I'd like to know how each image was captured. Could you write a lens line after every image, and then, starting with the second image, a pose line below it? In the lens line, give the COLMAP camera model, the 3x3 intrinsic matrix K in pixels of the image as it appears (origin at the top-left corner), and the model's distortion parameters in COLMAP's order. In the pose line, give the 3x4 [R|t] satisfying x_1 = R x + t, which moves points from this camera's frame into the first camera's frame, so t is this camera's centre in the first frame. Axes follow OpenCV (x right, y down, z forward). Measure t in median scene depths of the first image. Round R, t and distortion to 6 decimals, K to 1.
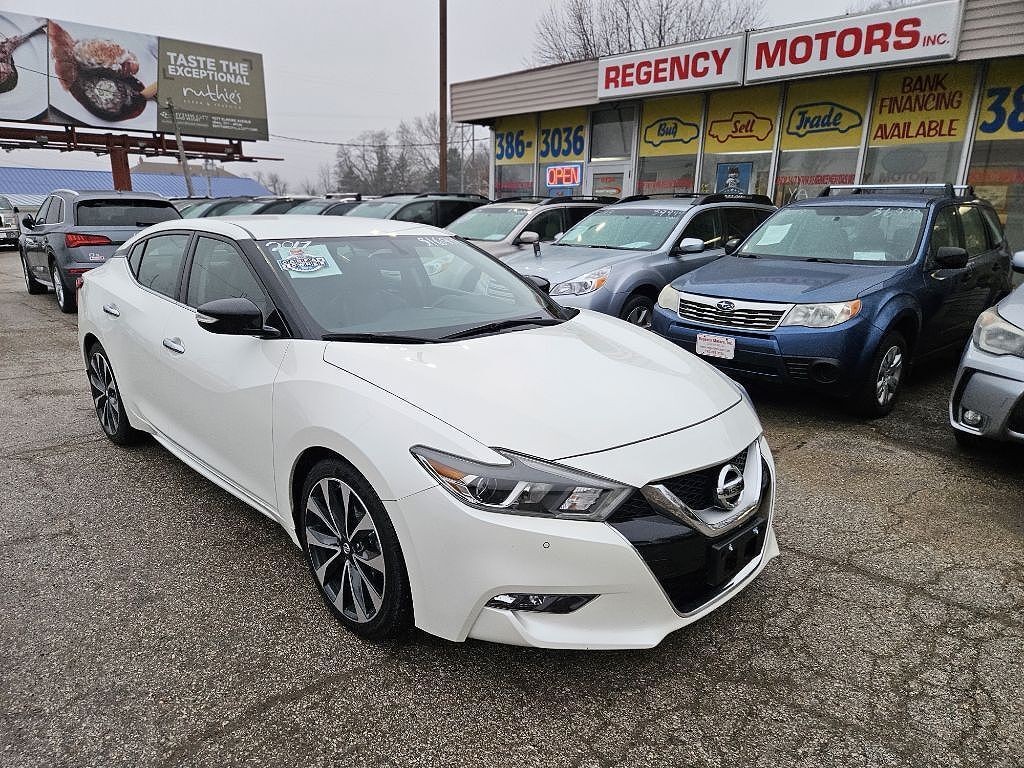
lens RADIAL K [[667.5, 0, 504.1], [0, 667.5, 401.2], [0, 0, 1]] dist [0.094528, -0.077901]
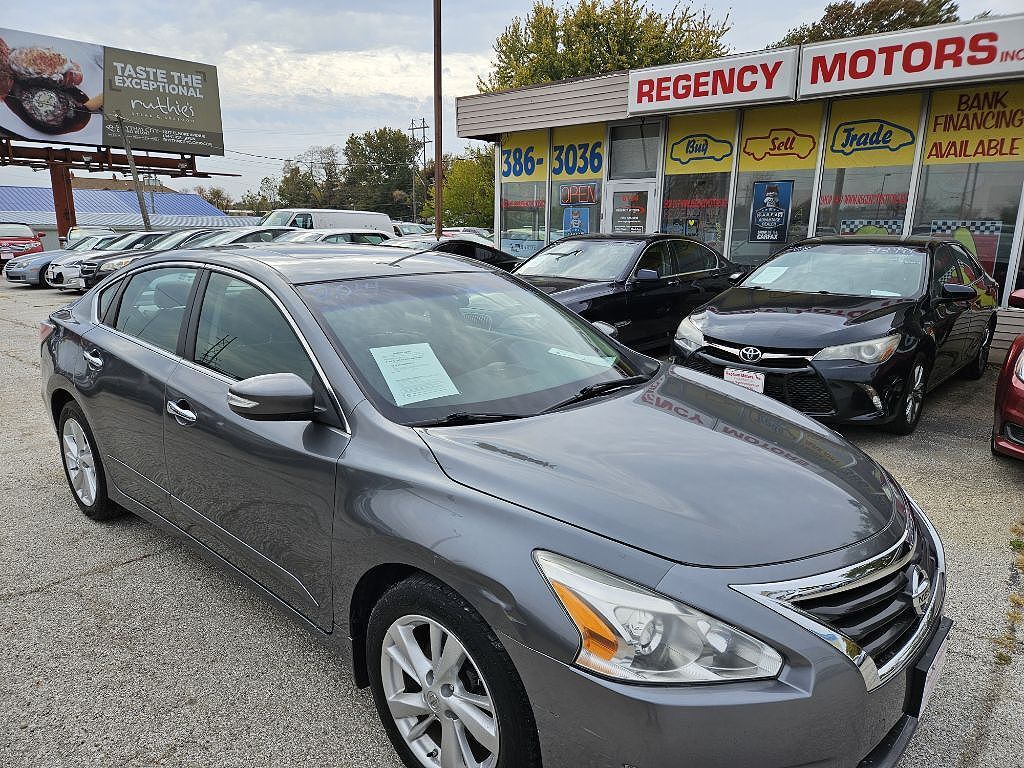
lens RADIAL K [[669.3, 0, 516.8], [0, 669.3, 392.9], [0, 0, 1]] dist [0.094871, -0.080656]
pose [[0.995730, -0.023823, 0.089190, -0.114014], [0.026883, 0.999085, -0.033276, -0.032799], [-0.088315, 0.035531, 0.995459, 0.093299]]
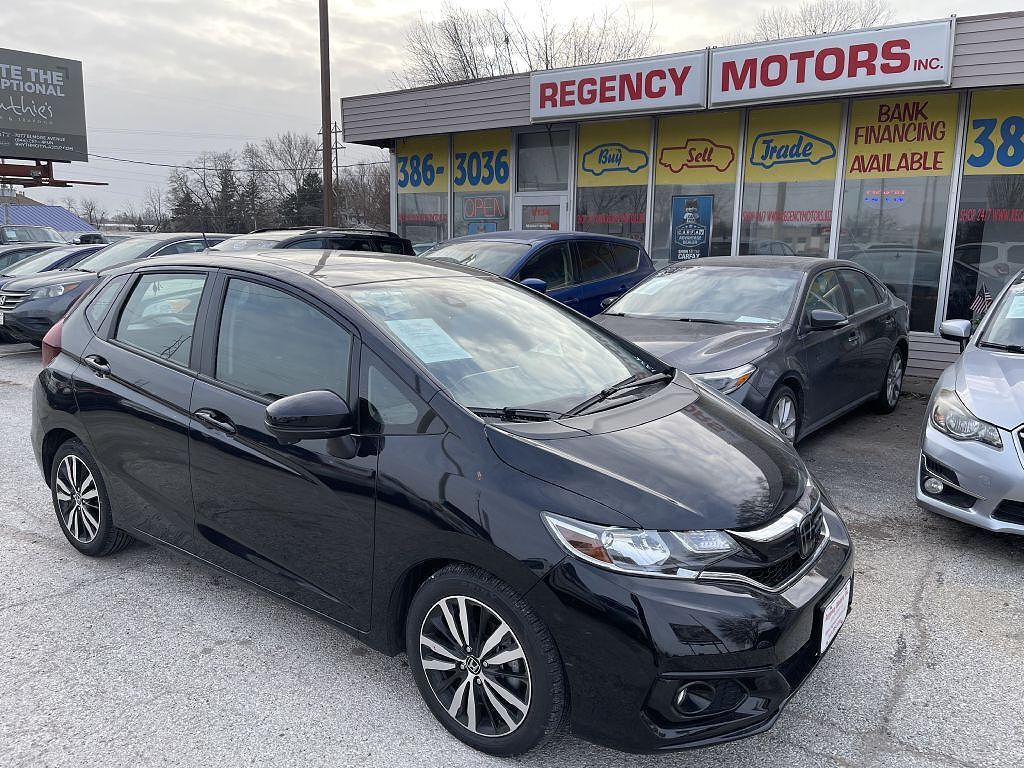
lens RADIAL K [[765.6, 0, 512.5], [0, 765.6, 380.2], [0, 0, 1]] dist [0.095277, -0.120440]
pose [[0.984359, -0.031798, 0.173281, -0.062428], [0.048916, 0.994233, -0.095431, -0.037536], [-0.169247, 0.102414, 0.980238, 0.107942]]
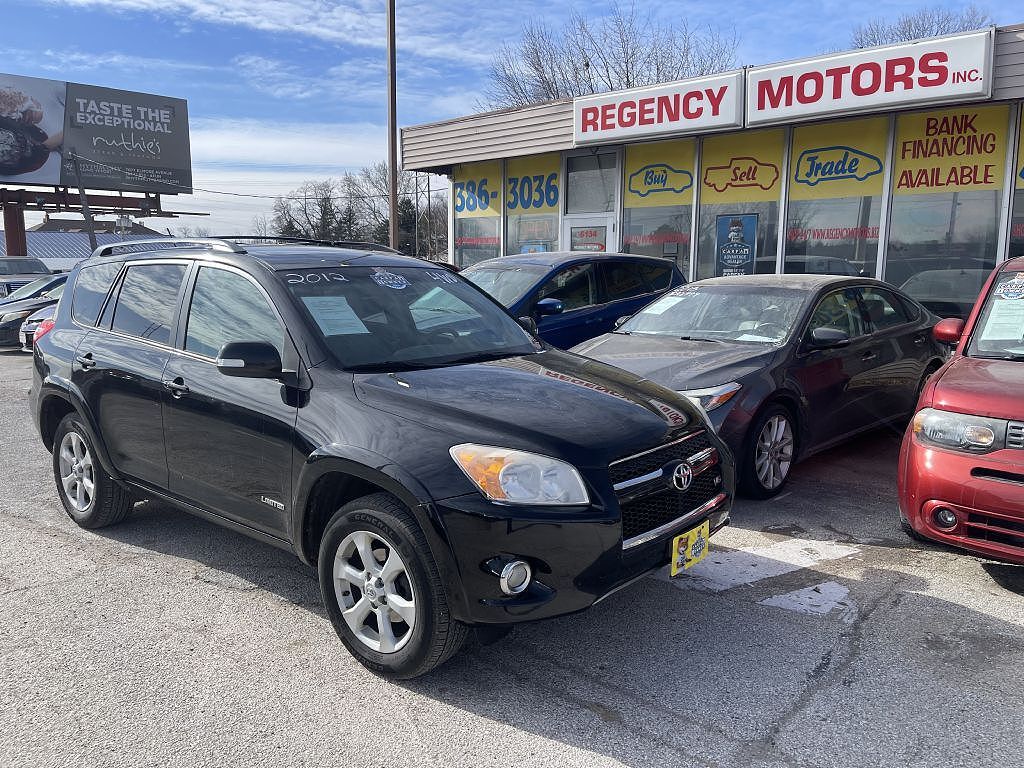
lens RADIAL K [[763.1, 0, 512.0], [0, 763.1, 384.0], [0, 0, 1]] dist [0.101169, -0.129555]
pose [[0.998034, -0.021050, 0.059034, -0.003569], [0.028117, 0.992186, -0.121558, -0.030641], [-0.056014, 0.122979, 0.990827, 0.085107]]
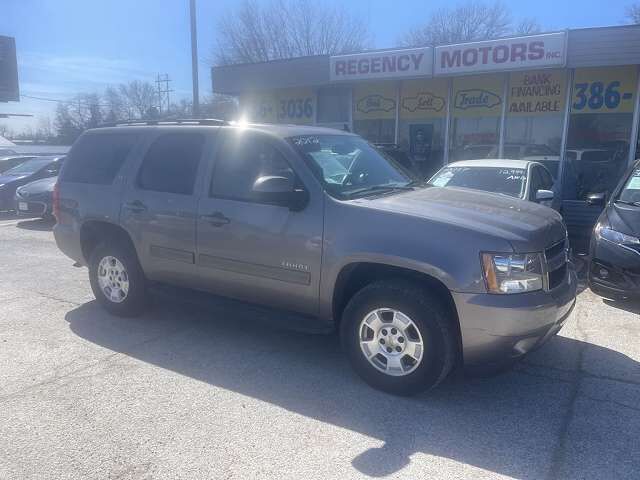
lens RADIAL K [[478.5, 0, 320.3], [0, 478.5, 237.6], [0, 0, 1]] dist [0.095277, -0.120440]
pose [[0.965648, -0.055721, 0.253809, -0.172582], [0.079939, 0.993072, -0.086122, -0.024625], [-0.247252, 0.103453, 0.963413, 0.039703]]
